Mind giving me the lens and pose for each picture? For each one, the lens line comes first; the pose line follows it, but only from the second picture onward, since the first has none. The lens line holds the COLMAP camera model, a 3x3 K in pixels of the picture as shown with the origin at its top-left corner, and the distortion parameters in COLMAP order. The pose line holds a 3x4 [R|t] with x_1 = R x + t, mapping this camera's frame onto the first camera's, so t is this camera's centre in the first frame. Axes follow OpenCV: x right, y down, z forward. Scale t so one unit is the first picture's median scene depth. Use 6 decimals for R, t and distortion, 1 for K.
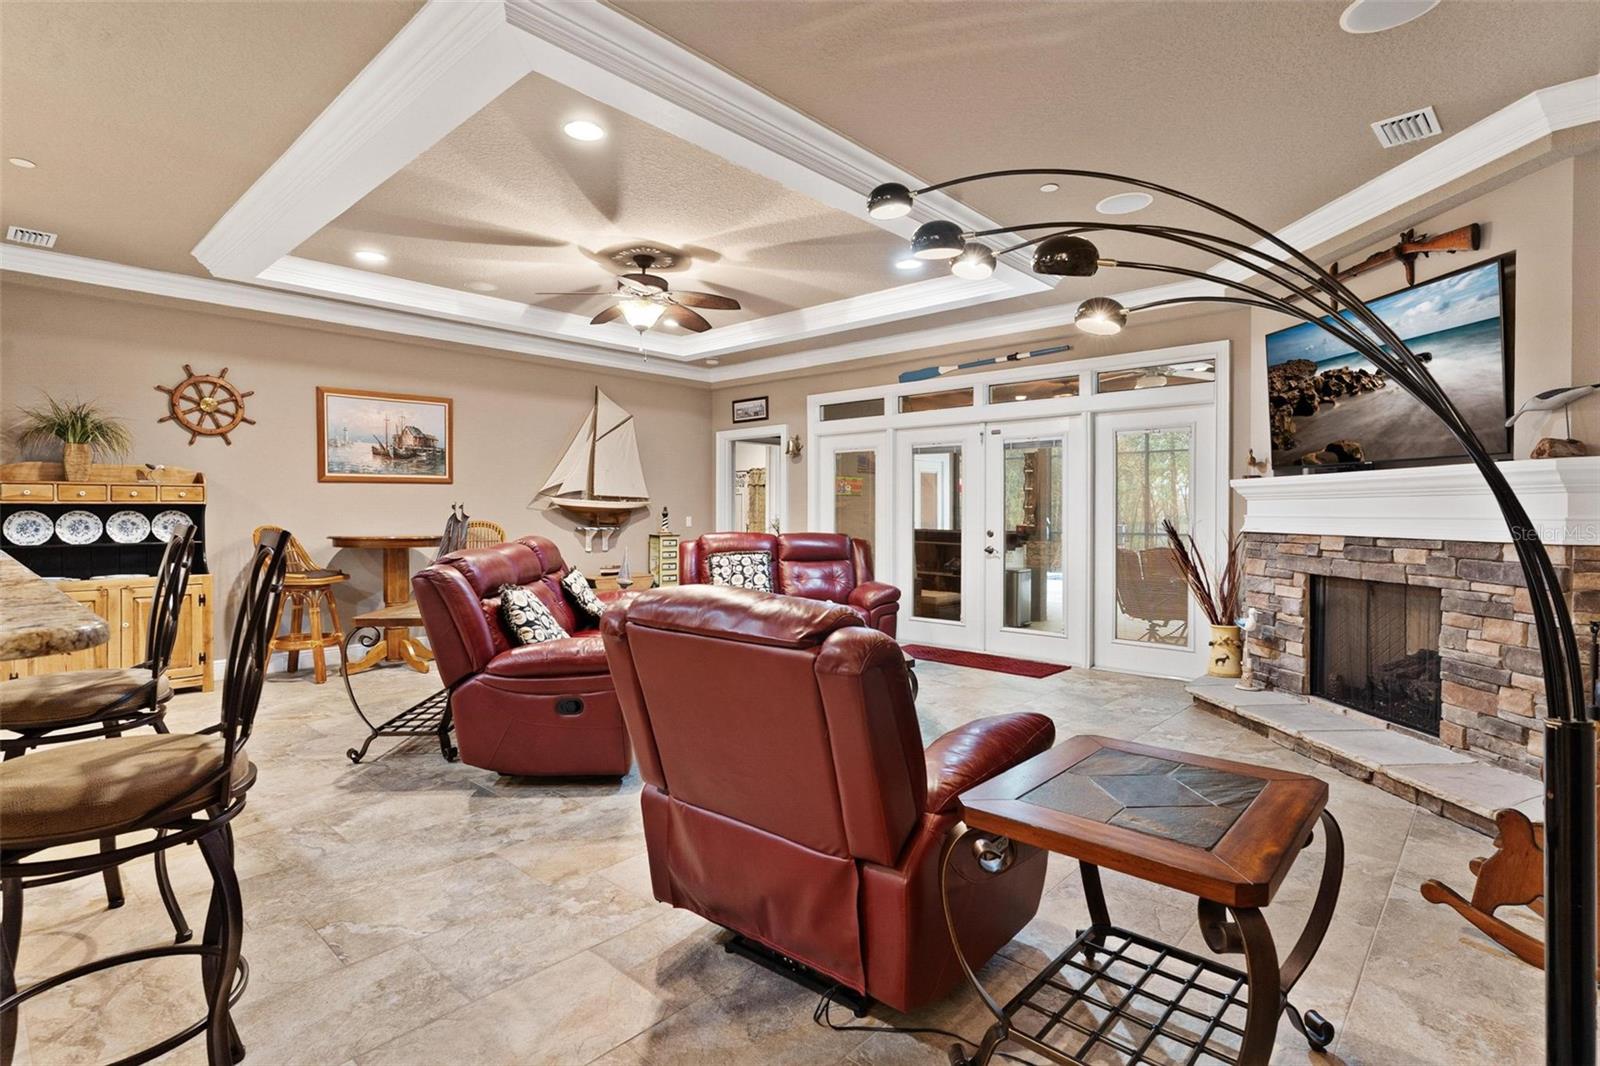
lens RADIAL K [[776.8, 0, 796.2], [0, 776.8, 522.8], [0, 0, 1]] dist [0.002916, 0.000208]
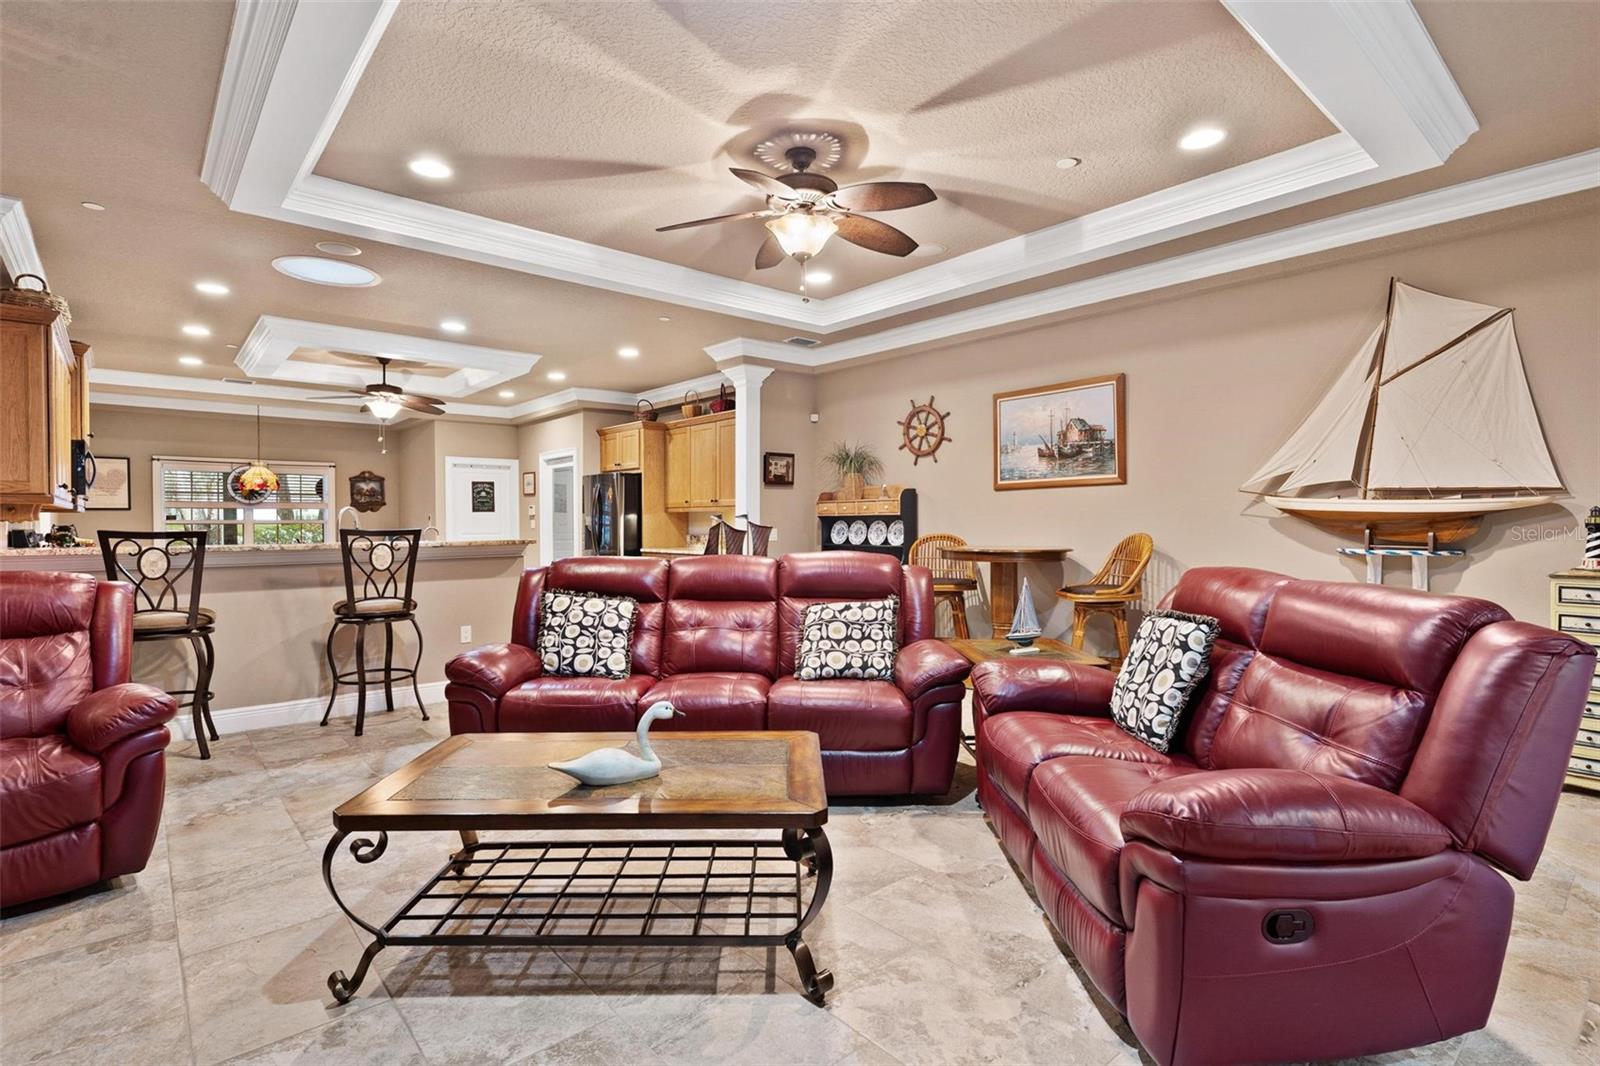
lens RADIAL K [[773.0, 0, 800.0], [0, 773.0, 533.0], [0, 0, 1]] dist [0.000393, 0.000370]
pose [[-0.110361, 0.015255, -0.993774, 0.454739], [-0.011338, 0.999798, 0.016607, -0.014164], [0.993827, 0.013100, -0.110166, 0.998888]]
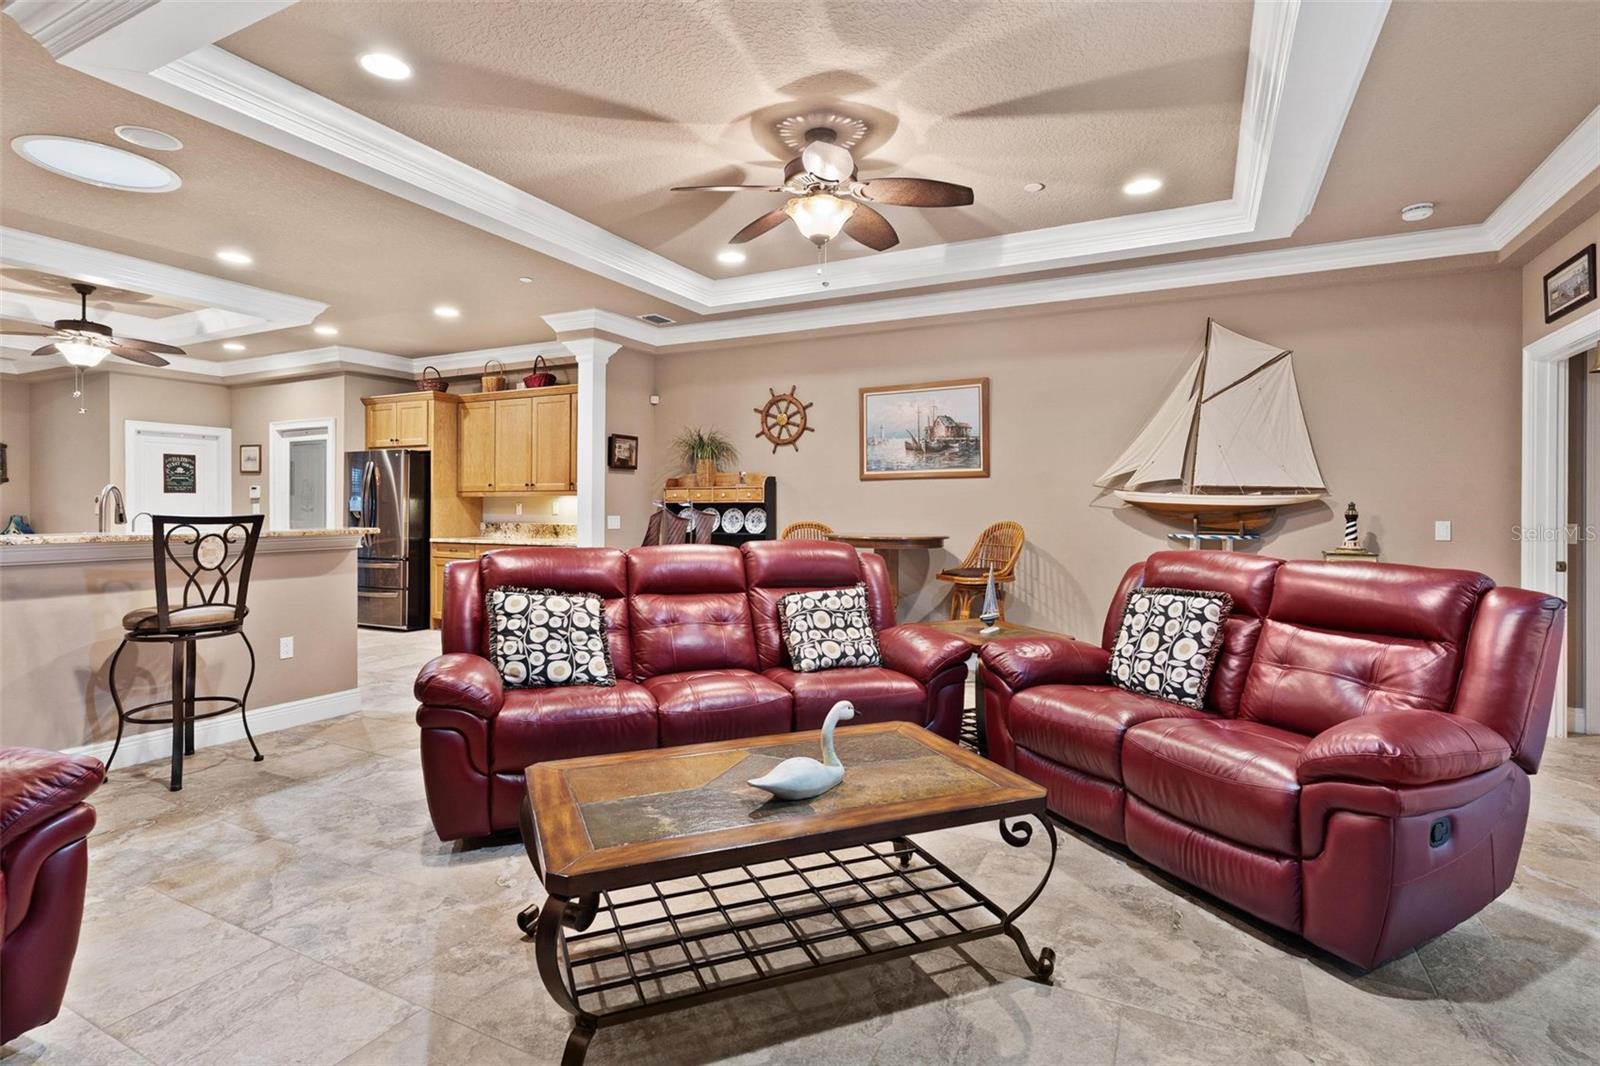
lens RADIAL K [[779.4, 0, 798.8], [0, 779.4, 513.9], [0, 0, 1]] dist [-0.000479, -0.001005]
pose [[0.269065, 0.007168, -0.963095, 0.421120], [-0.018442, 0.999827, 0.002289, -0.010485], [0.962945, 0.017146, 0.269151, 0.744081]]
